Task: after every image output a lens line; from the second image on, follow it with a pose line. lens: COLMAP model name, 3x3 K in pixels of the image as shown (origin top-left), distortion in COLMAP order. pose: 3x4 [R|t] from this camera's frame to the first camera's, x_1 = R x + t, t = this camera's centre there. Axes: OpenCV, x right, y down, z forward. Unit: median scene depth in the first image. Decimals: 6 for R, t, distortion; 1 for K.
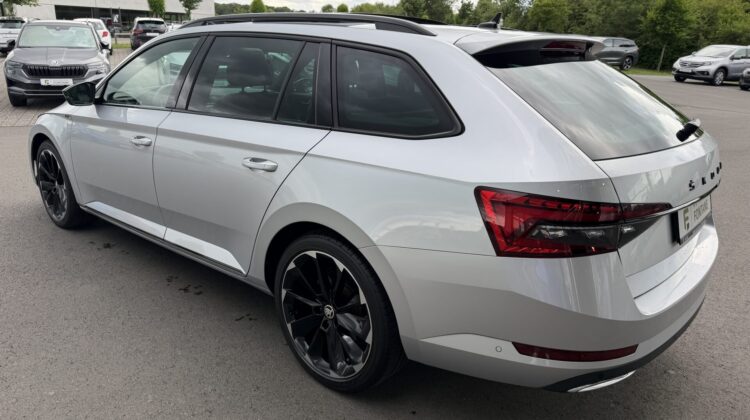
lens RADIAL K [[575.0, 0, 375.0], [0, 575.0, 210.0], [0, 0, 1]] dist [-0.011287, -0.009374]
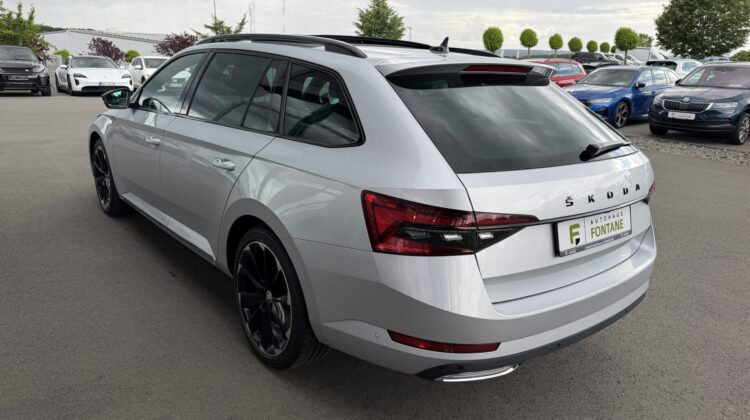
lens RADIAL K [[575.0, 0, 375.0], [0, 575.0, 210.0], [0, 0, 1]] dist [-0.011287, -0.009374]
pose [[0.986422, 0.064071, -0.151218, 0.321870], [-0.067672, 0.997531, -0.018786, 0.015607], [0.149641, 0.028764, 0.988322, -0.109543]]
